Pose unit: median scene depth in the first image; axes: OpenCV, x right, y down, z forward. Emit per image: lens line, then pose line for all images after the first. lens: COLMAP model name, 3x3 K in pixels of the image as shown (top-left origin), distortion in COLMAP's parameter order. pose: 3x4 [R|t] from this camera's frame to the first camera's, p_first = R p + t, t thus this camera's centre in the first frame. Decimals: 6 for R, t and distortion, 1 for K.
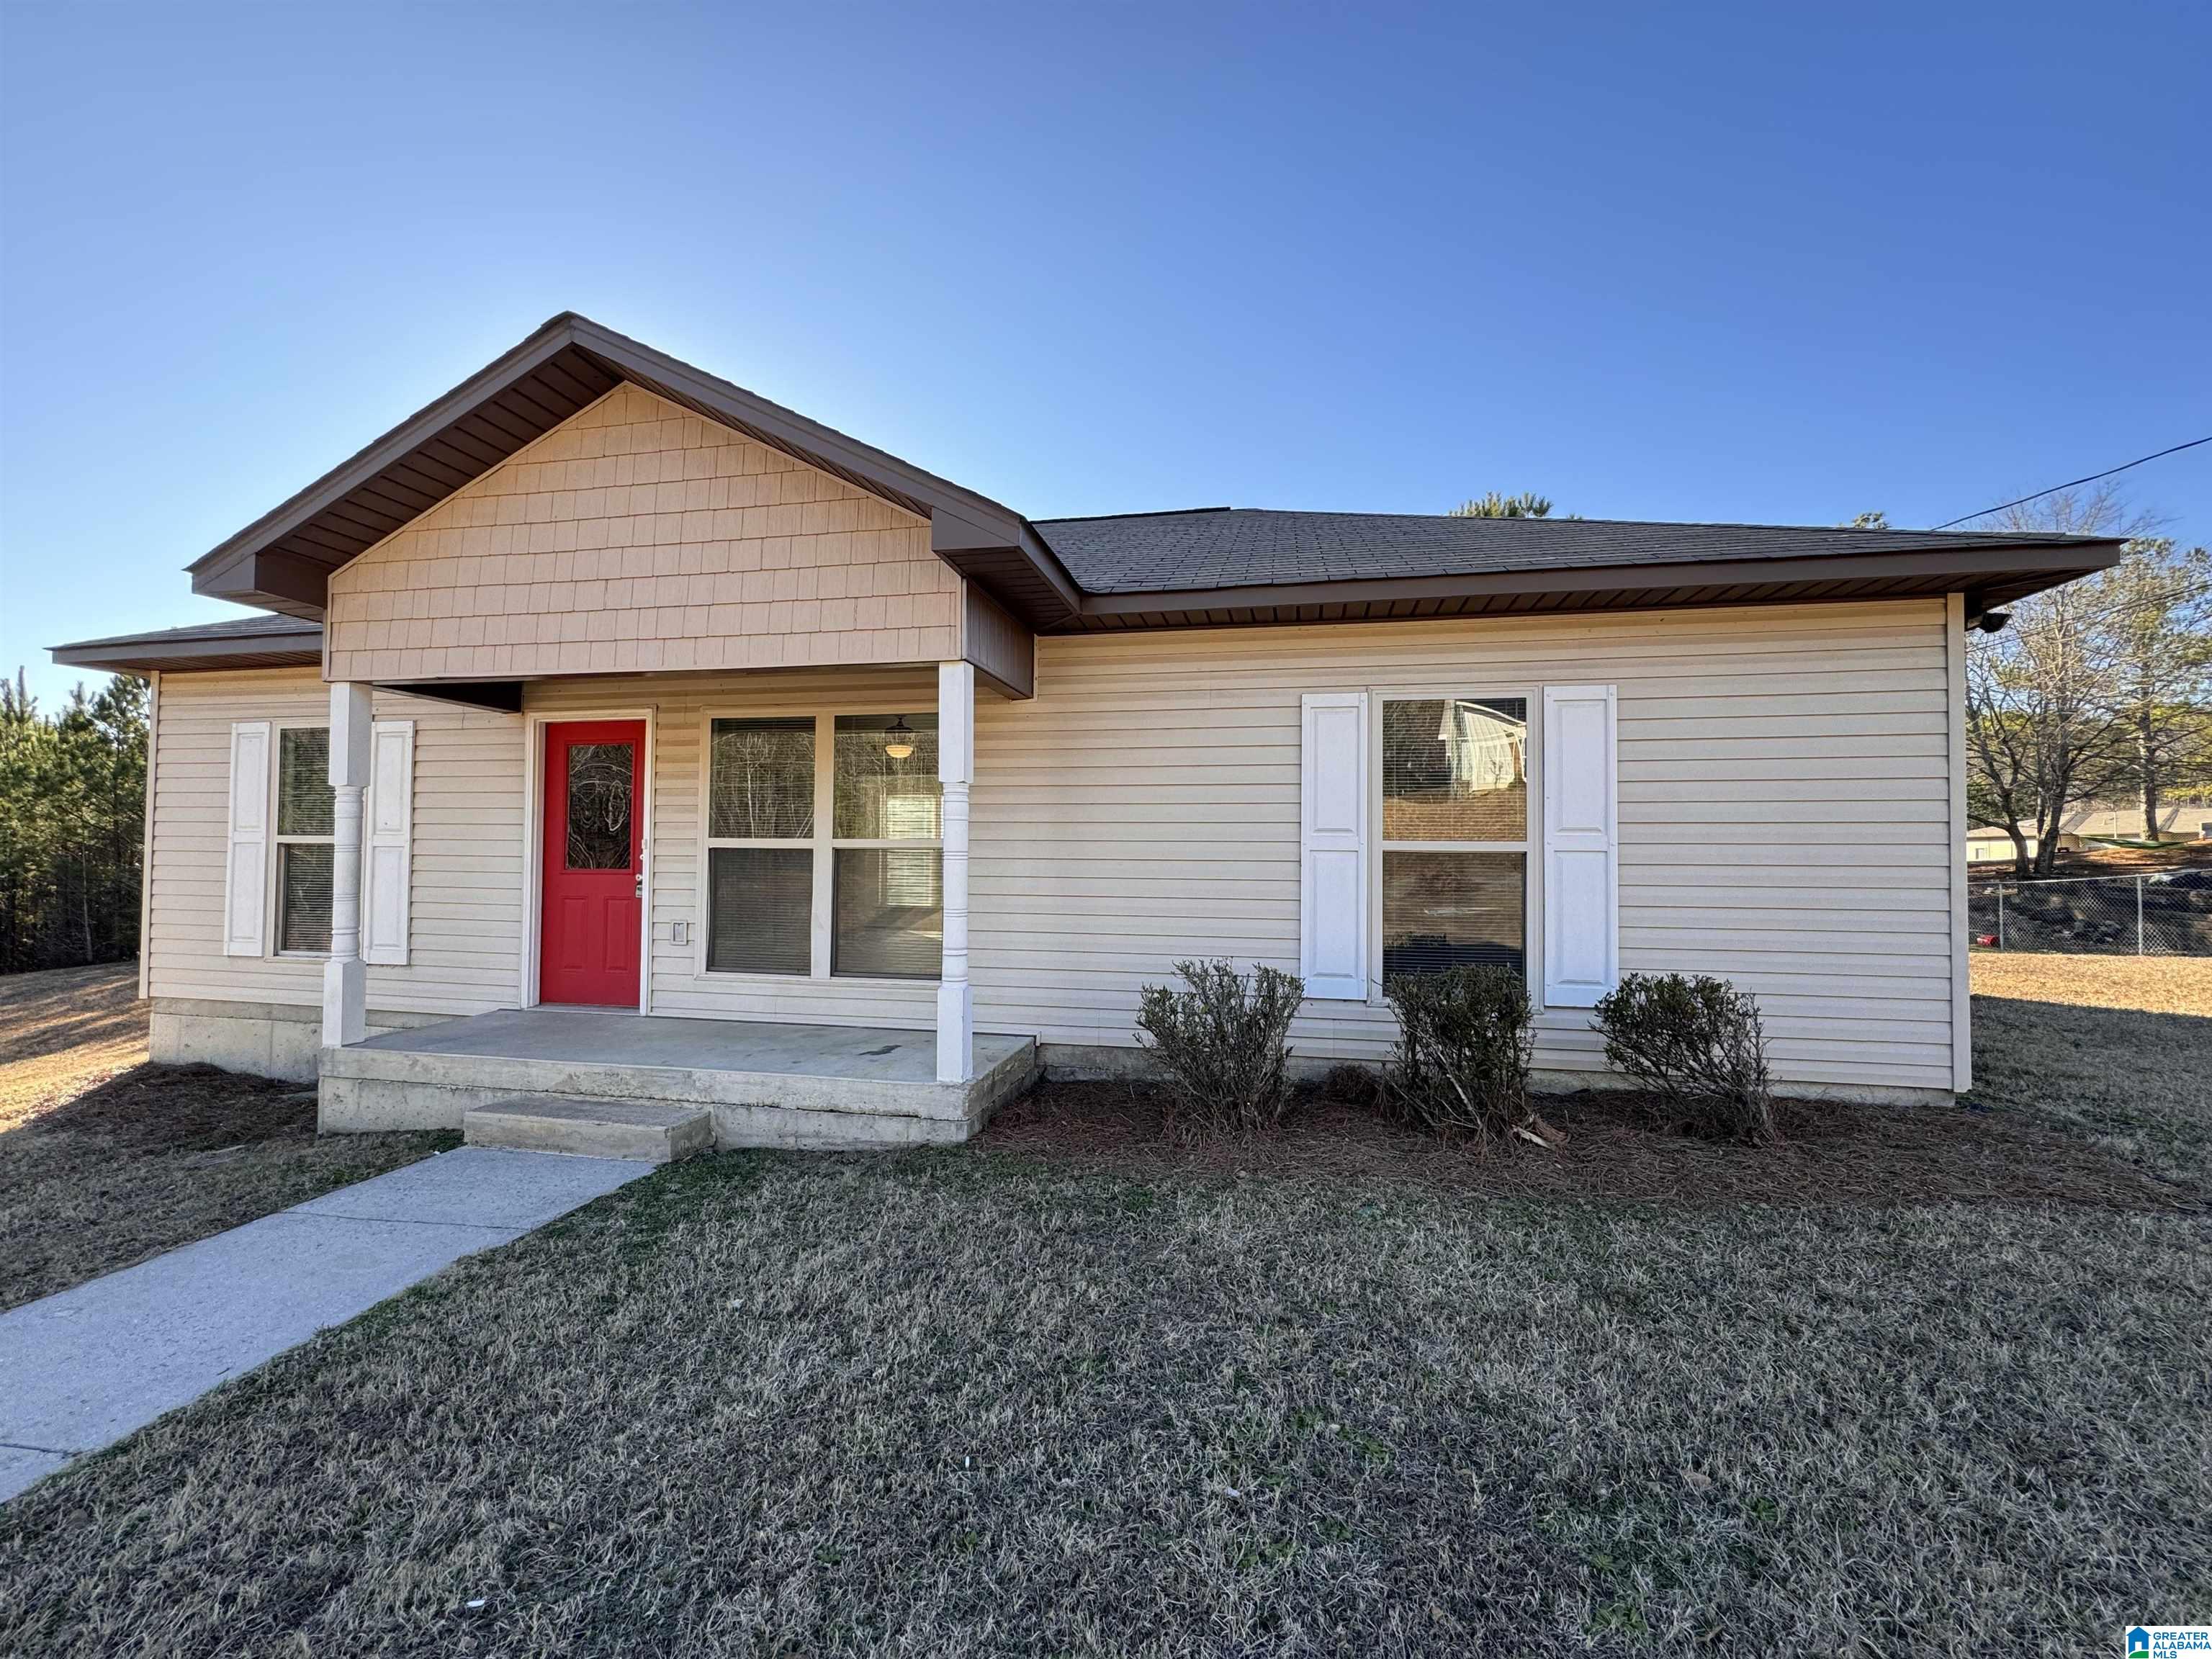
lens RADIAL K [[875.0, 0, 1105.5], [0, 875.0, 823.6], [0, 0, 1]] dist [-0.002223, -0.000743]
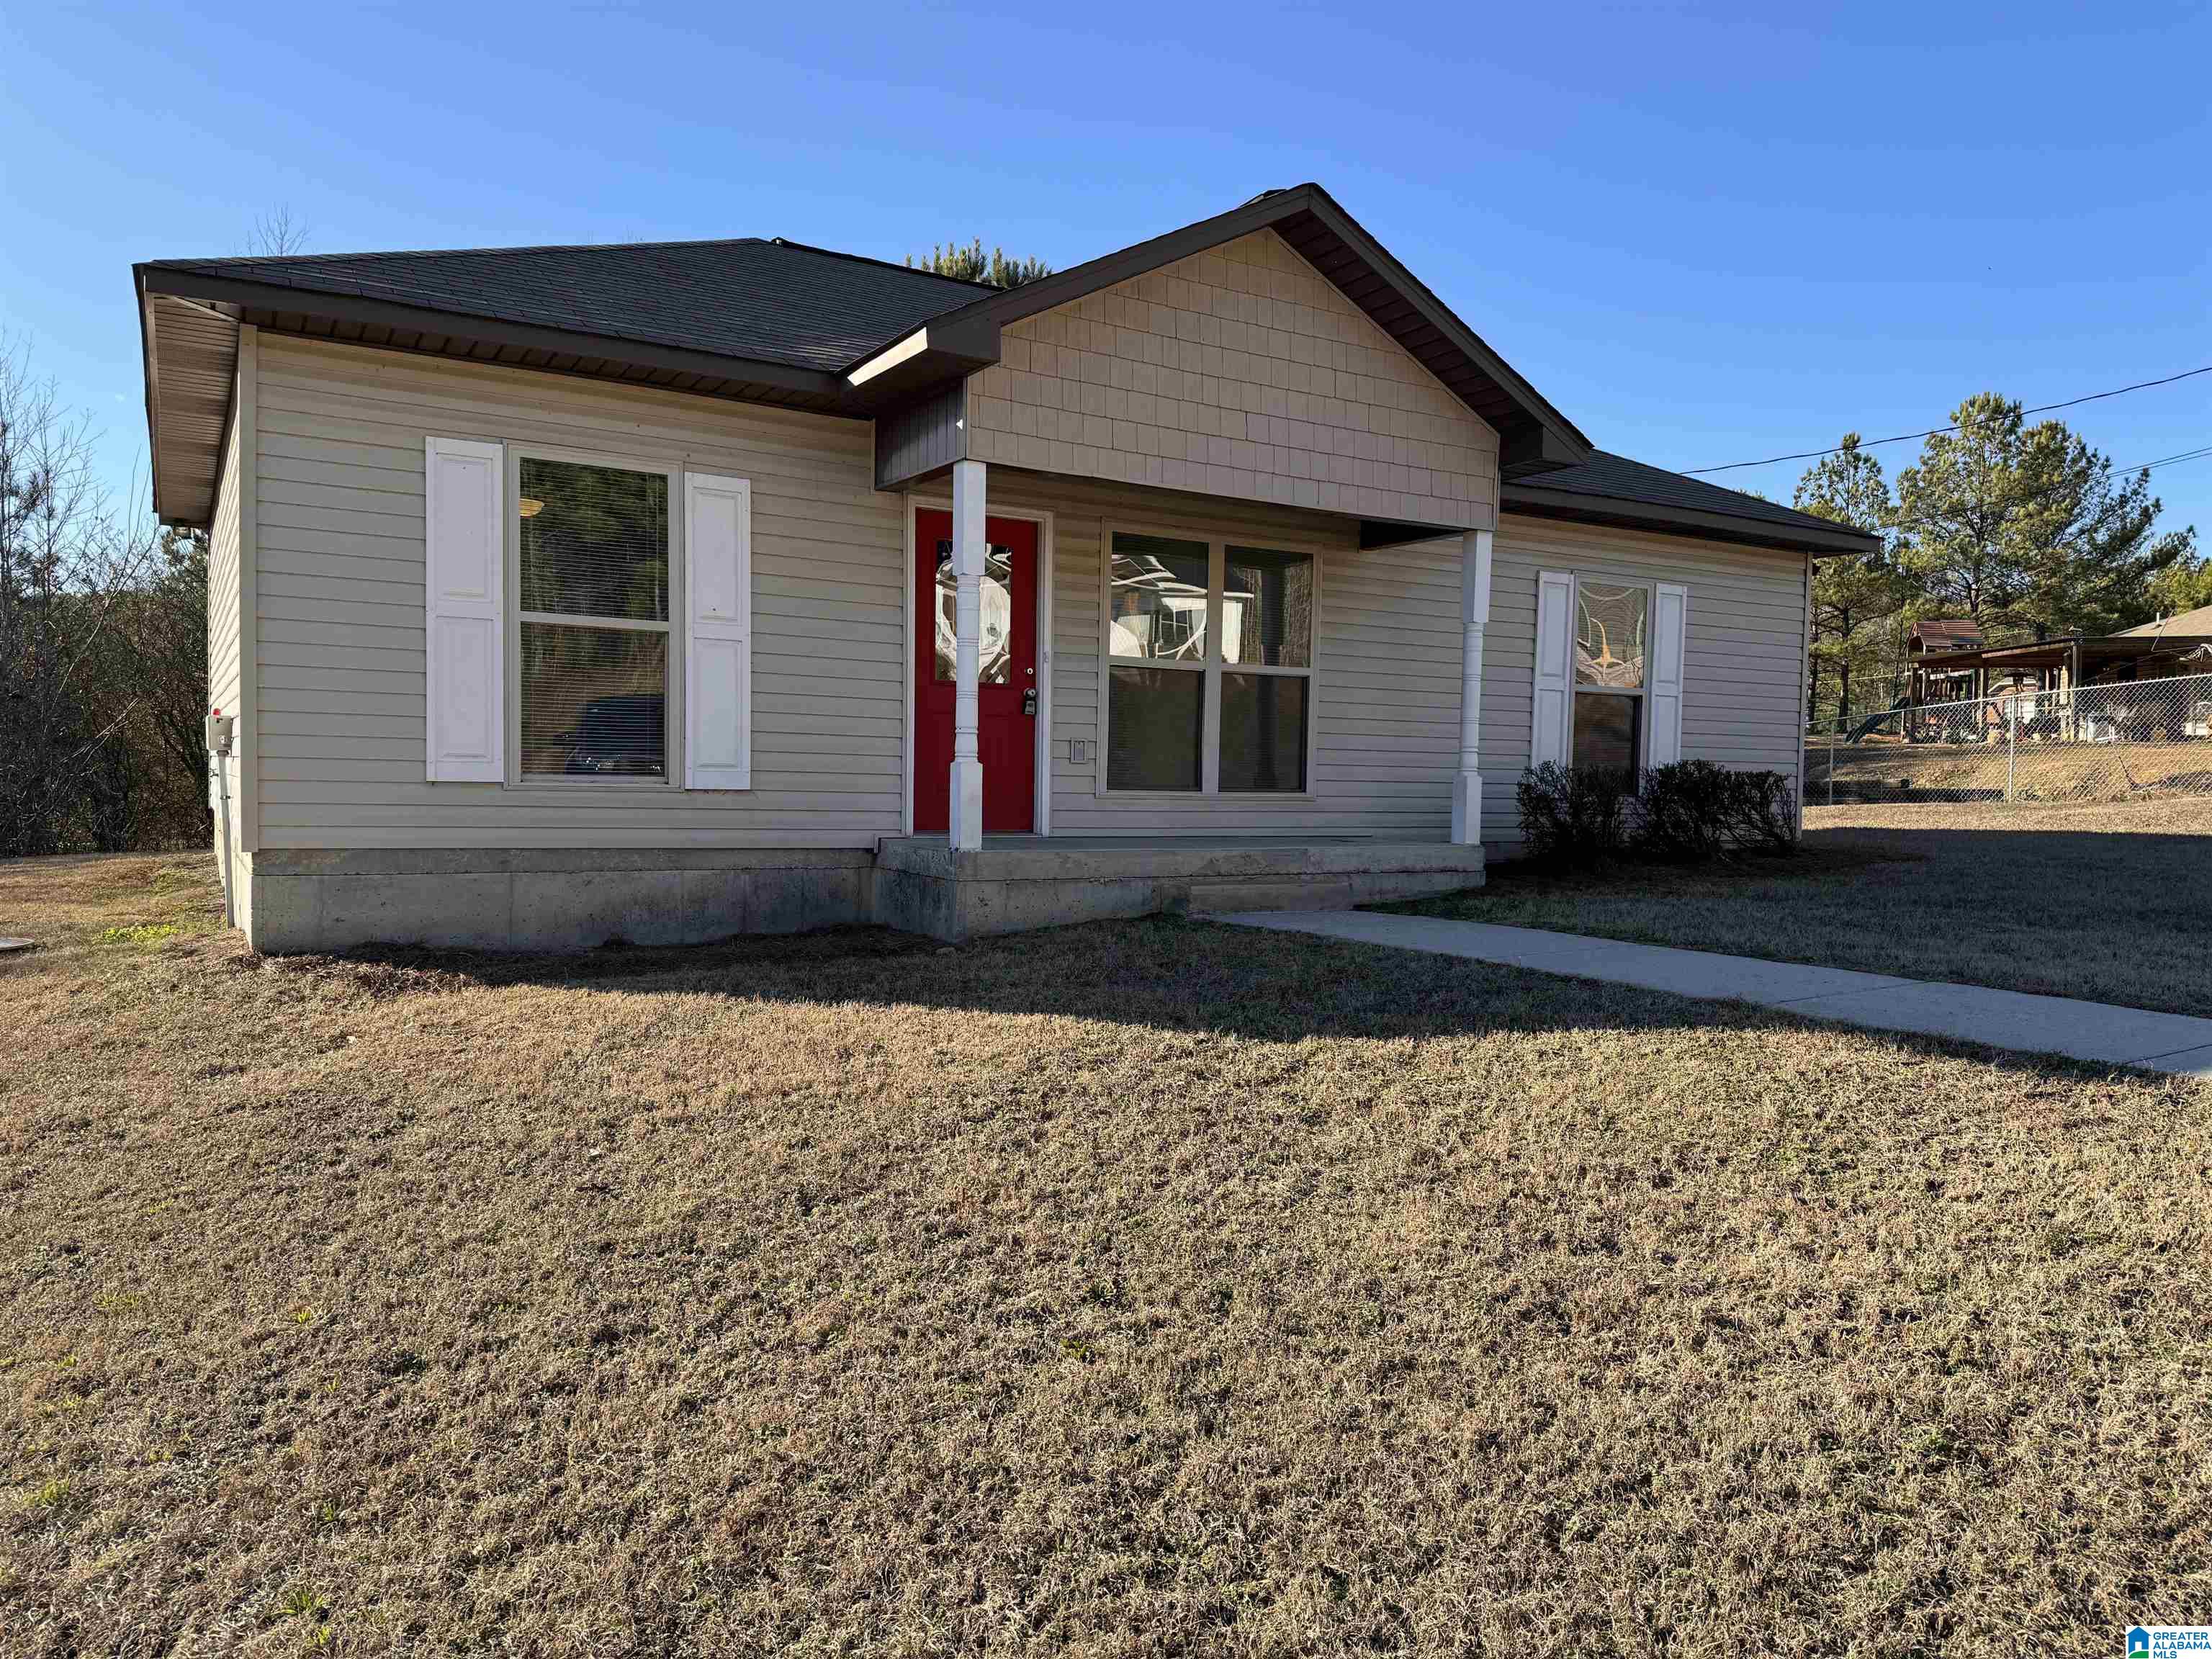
lens RADIAL K [[1551.4, 0, 1108.6], [0, 1551.4, 840.1], [0, 0, 1]] dist [0.051292, -0.001297]
pose [[0.746170, -0.021088, 0.665421, -1.648407], [-0.038553, 0.996452, 0.074810, 0.095494], [-0.664638, -0.081475, 0.742710, -0.318174]]
